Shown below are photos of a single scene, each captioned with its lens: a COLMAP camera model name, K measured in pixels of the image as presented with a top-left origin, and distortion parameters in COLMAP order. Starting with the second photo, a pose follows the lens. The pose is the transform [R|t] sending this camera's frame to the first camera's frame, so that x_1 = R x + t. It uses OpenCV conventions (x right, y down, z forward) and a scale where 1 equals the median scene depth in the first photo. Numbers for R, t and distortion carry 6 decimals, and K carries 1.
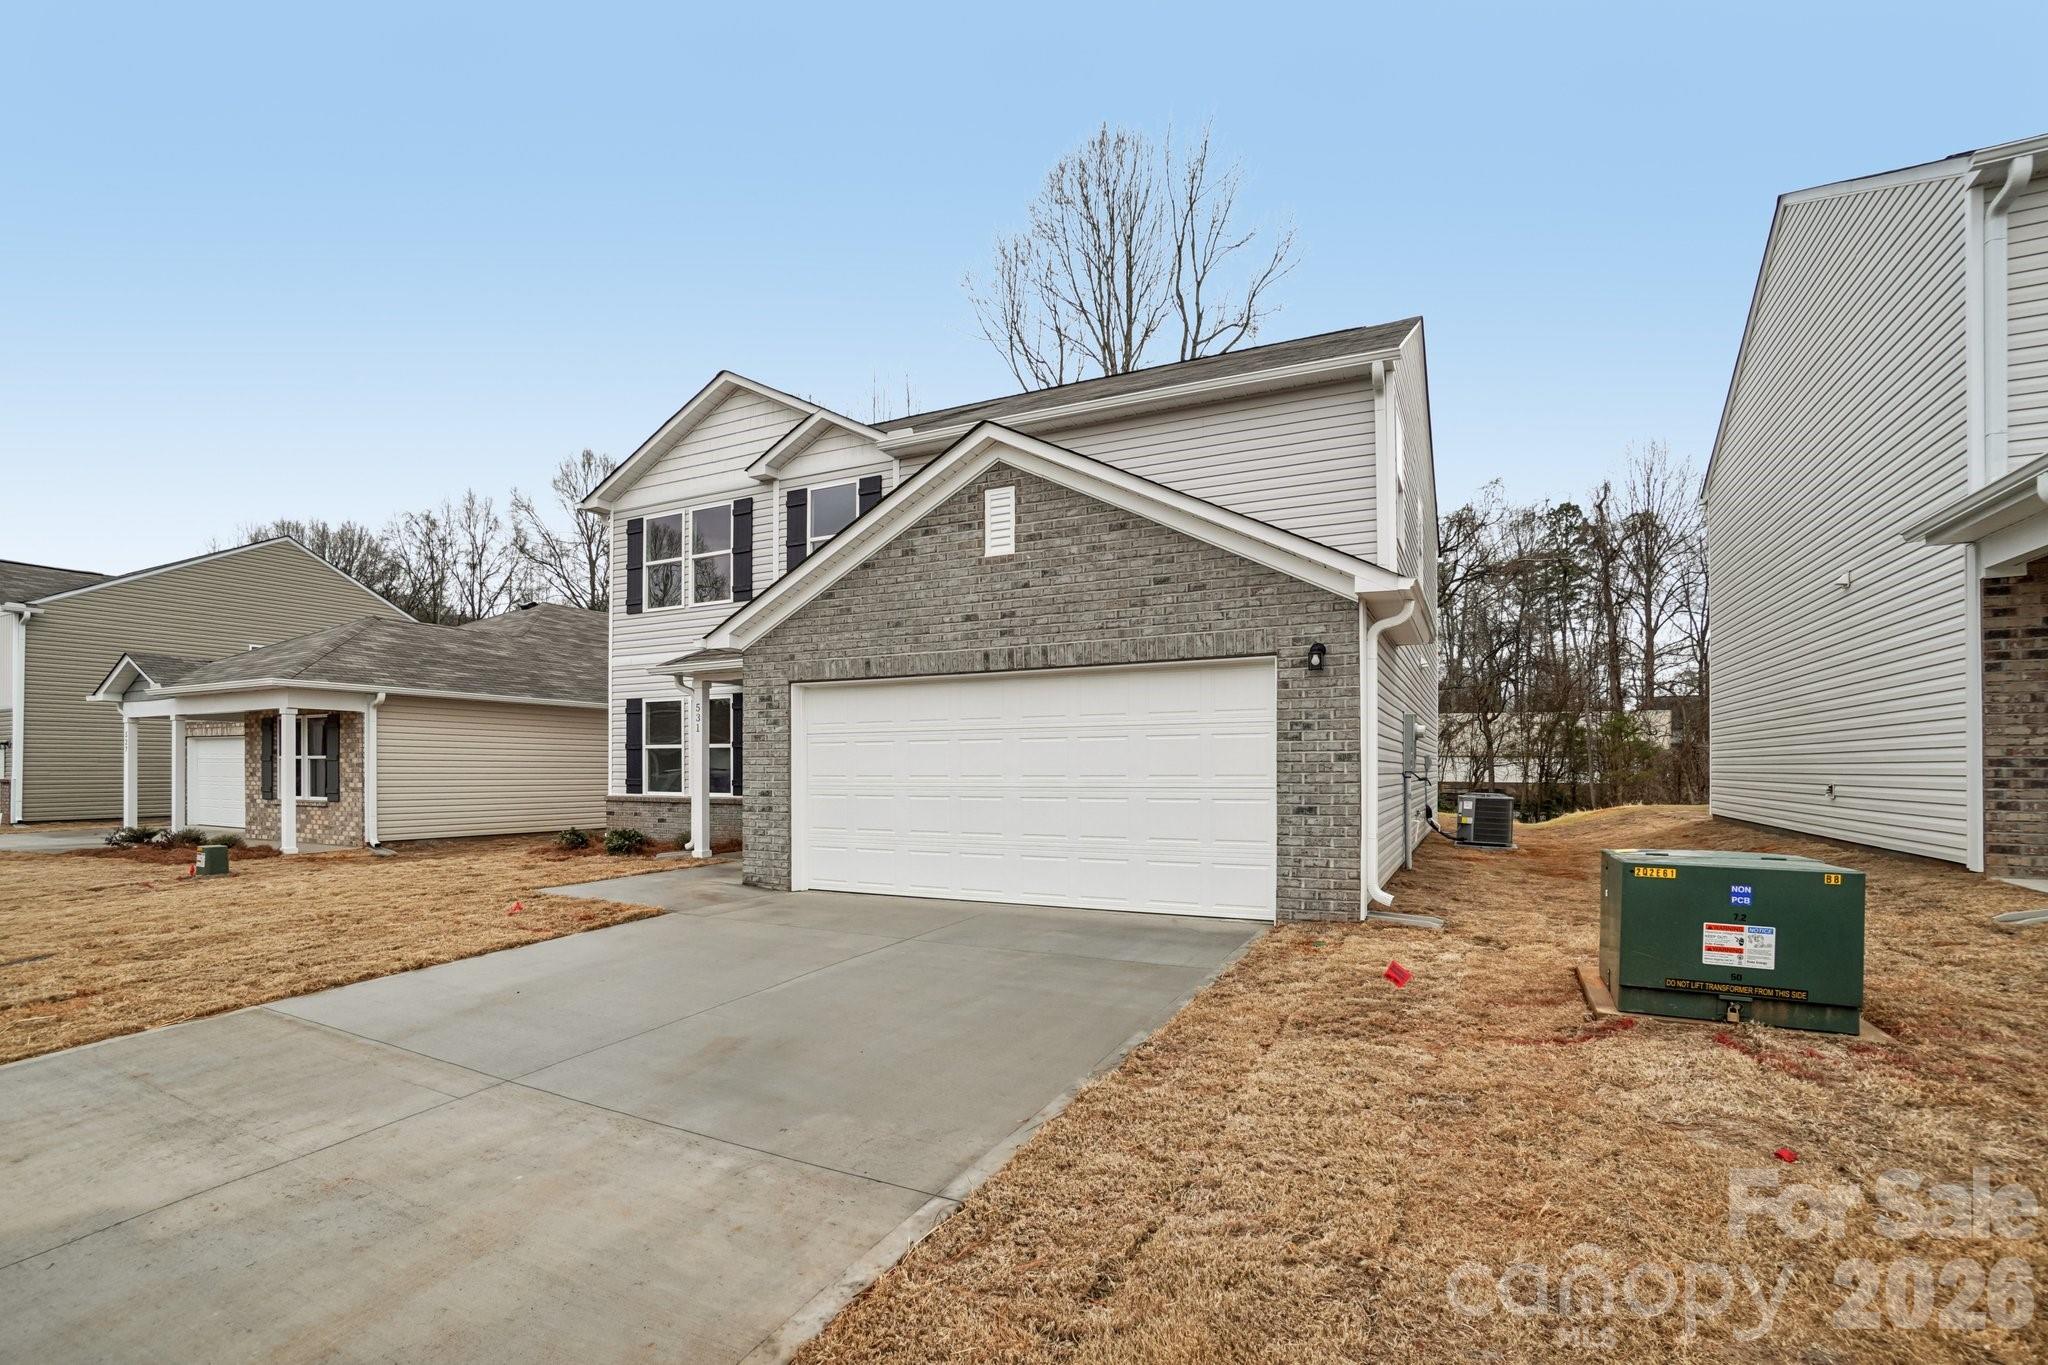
lens RADIAL K [[909.2, 0, 1027.2], [0, 909.2, 773.5], [0, 0, 1]] dist [-0.036071, 0.004116]
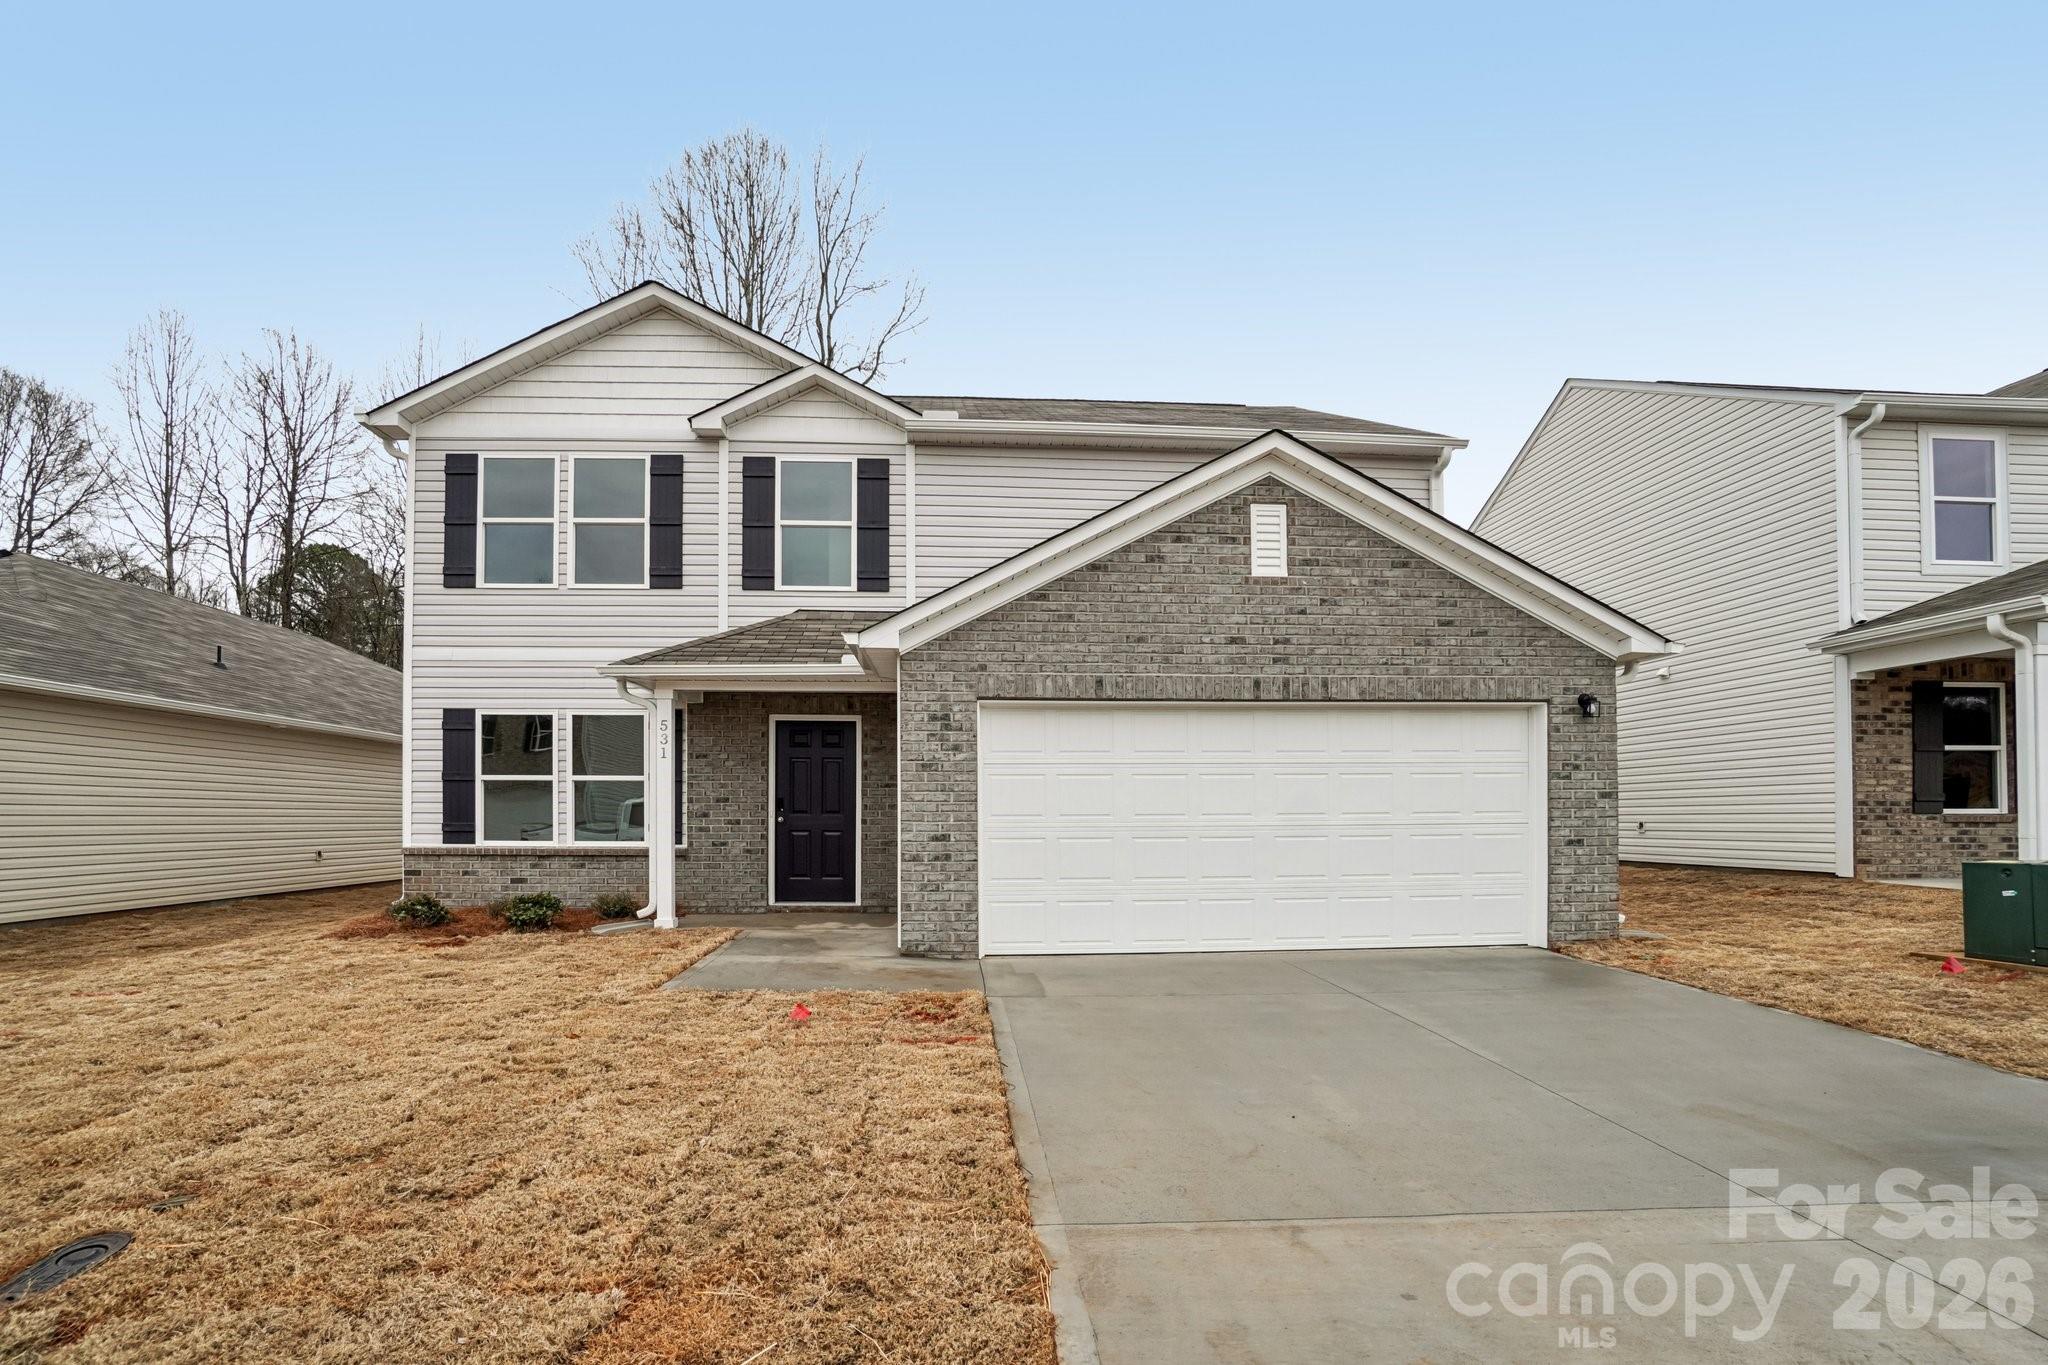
lens RADIAL K [[909.2, 0, 988.4], [0, 909.2, 817.9], [0, 0, 1]] dist [-0.036071, 0.004116]
pose [[0.869706, -0.002088, 0.493565, -0.669433], [0.003743, 0.999990, -0.002363, 0.007808], [-0.493555, 0.003903, 0.869706, 0.303729]]
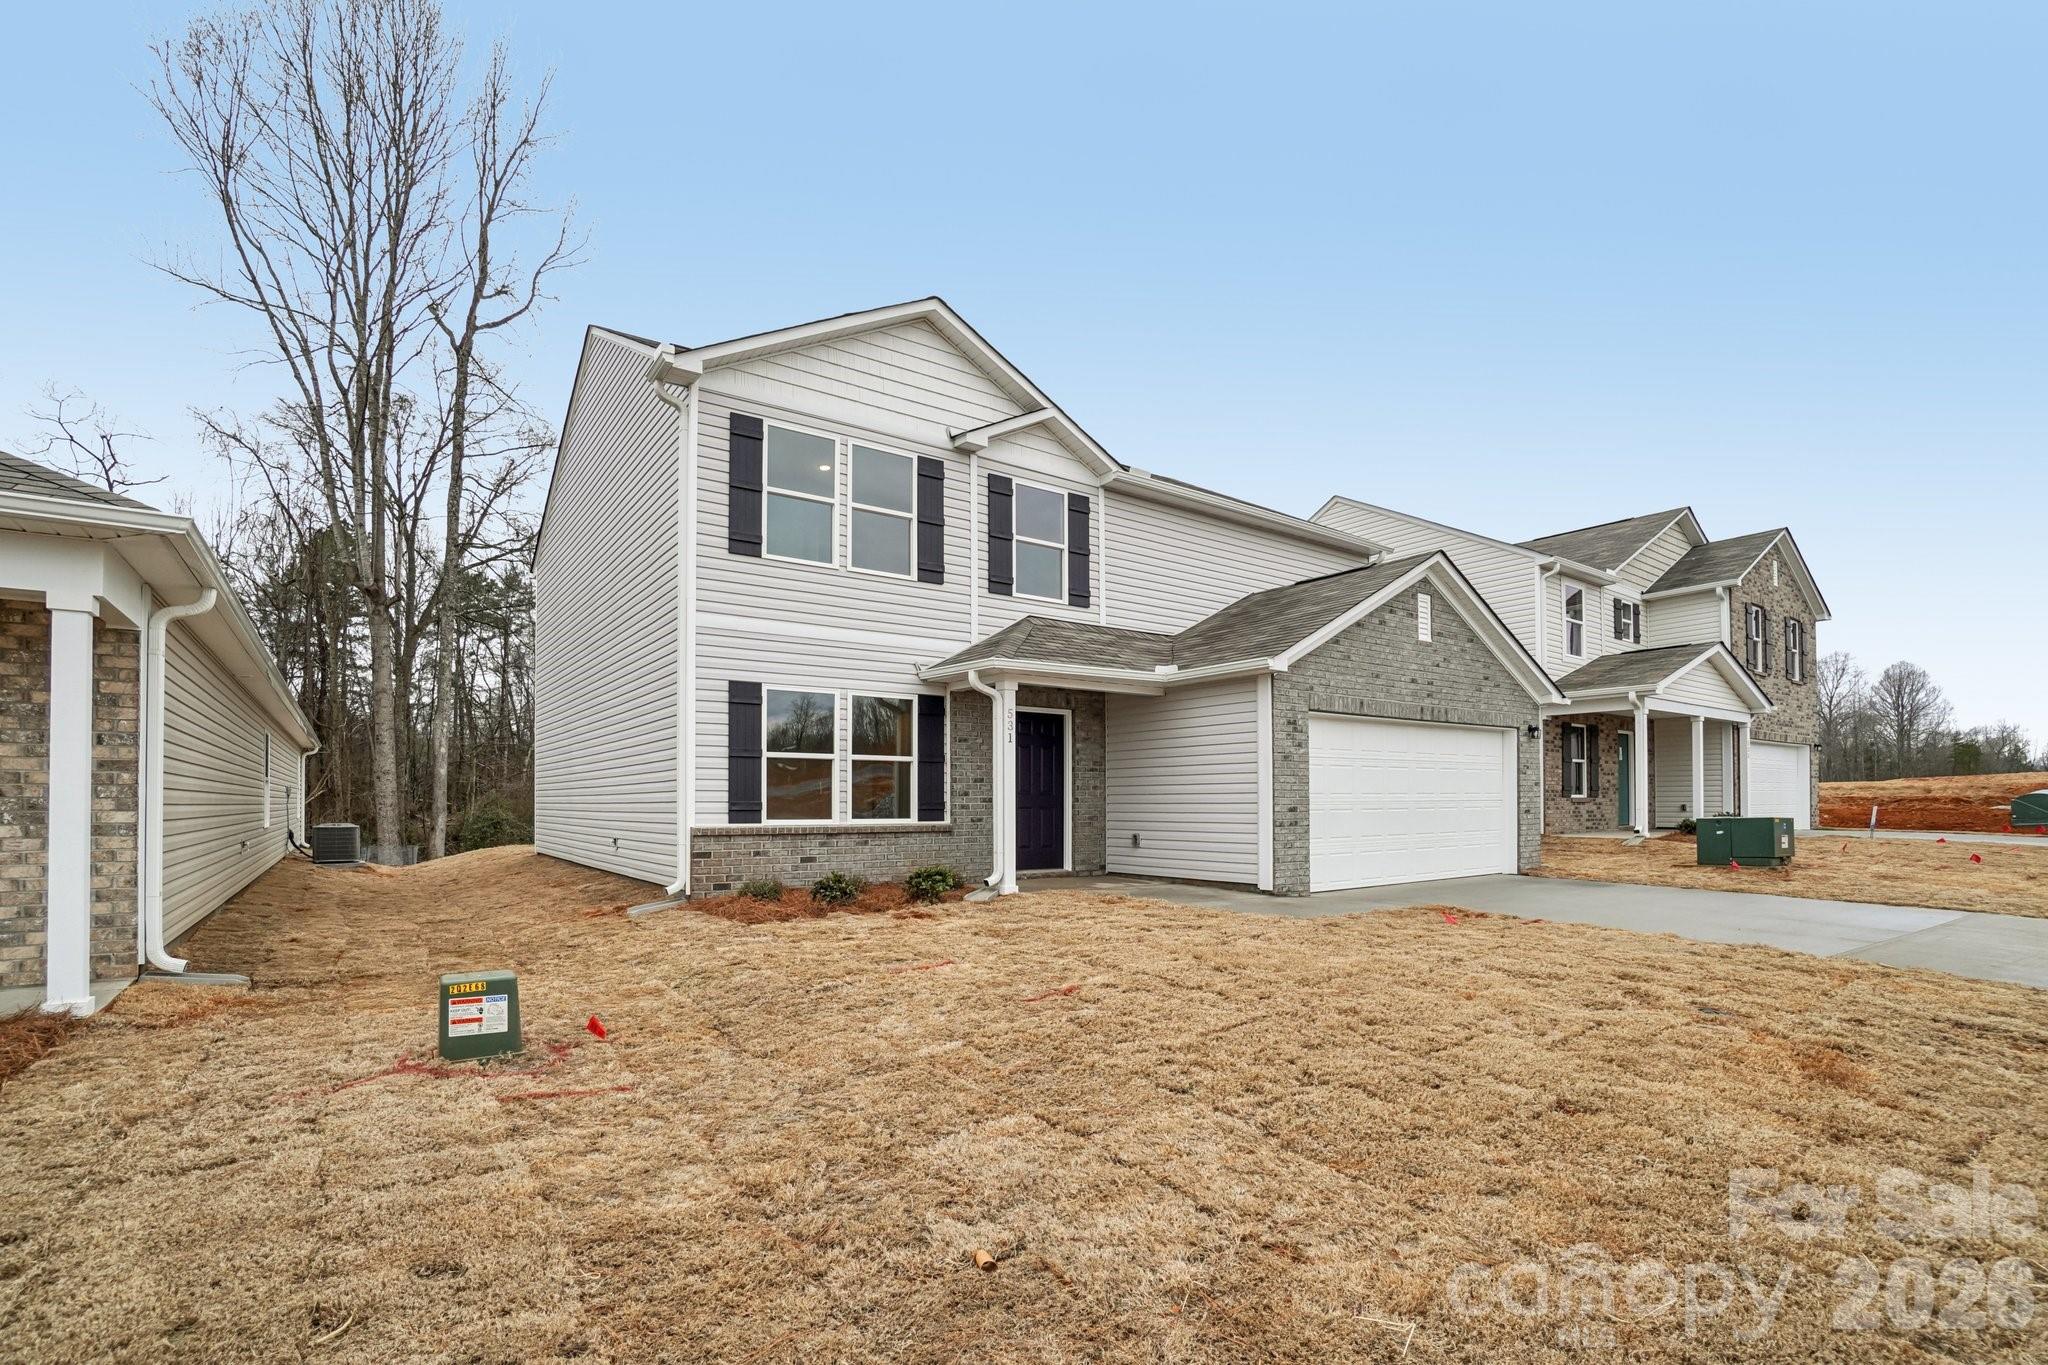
lens RADIAL K [[909.2, 0, 983.9], [0, 909.2, 799.4], [0, 0, 1]] dist [-0.036071, 0.004116]
pose [[0.492292, 0.000195, 0.870430, -1.479323], [0.006851, 0.999968, -0.004099, 0.012902], [-0.870403, 0.007981, 0.492275, 0.819839]]
